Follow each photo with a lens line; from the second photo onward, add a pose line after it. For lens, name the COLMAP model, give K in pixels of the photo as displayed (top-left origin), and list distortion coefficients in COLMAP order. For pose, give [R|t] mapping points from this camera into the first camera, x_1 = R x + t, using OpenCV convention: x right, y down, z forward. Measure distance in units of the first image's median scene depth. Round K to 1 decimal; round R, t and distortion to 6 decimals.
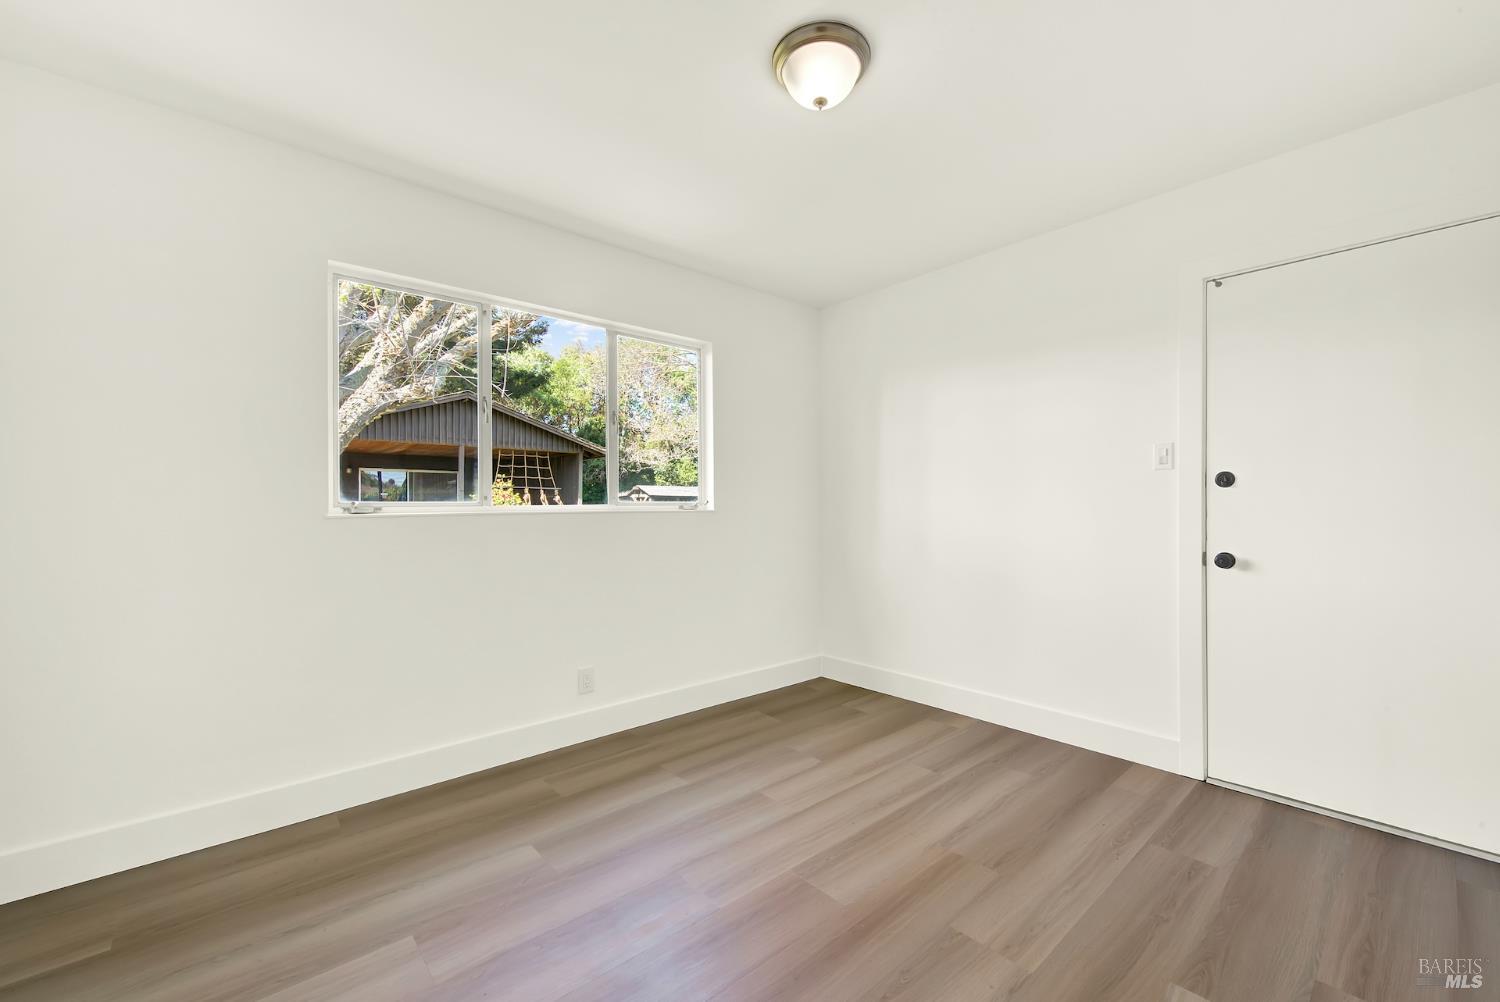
lens RADIAL K [[611.6, 0, 748.6], [0, 611.6, 502.1], [0, 0, 1]] dist [0.003994, -0.002685]
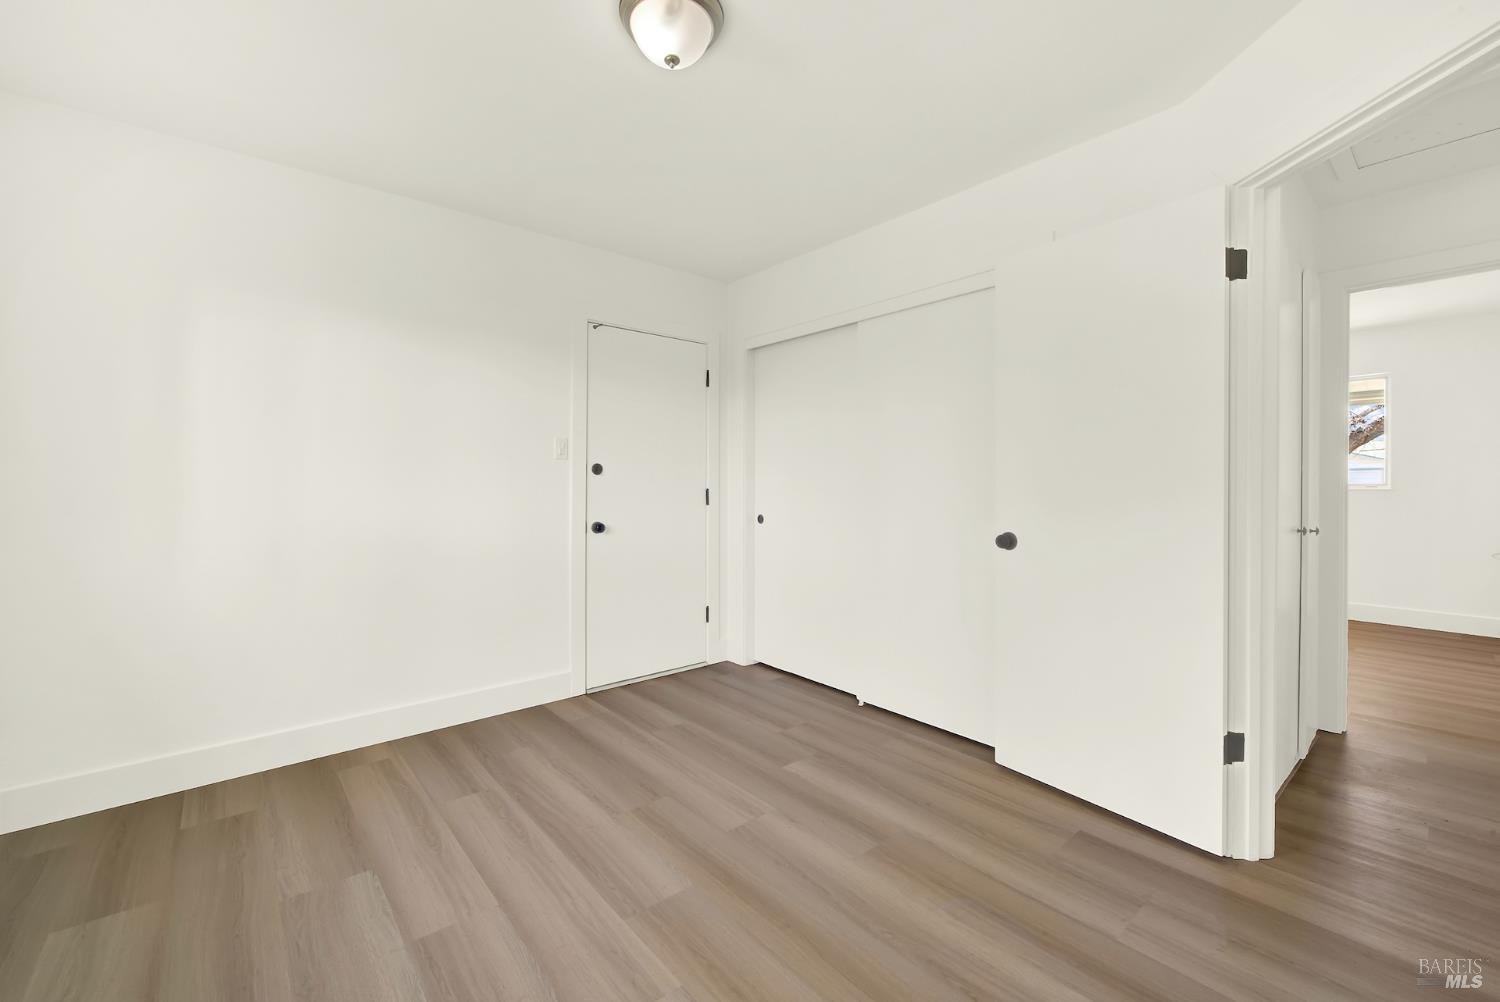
lens RADIAL K [[611.6, 0, 748.6], [0, 611.6, 491.2], [0, 0, 1]] dist [0.003994, -0.002685]
pose [[0.020346, -0.010423, 0.999739, -0.575289], [-0.002161, 0.999943, 0.010469, -0.002554], [-0.999791, -0.002373, 0.020322, 0.603546]]
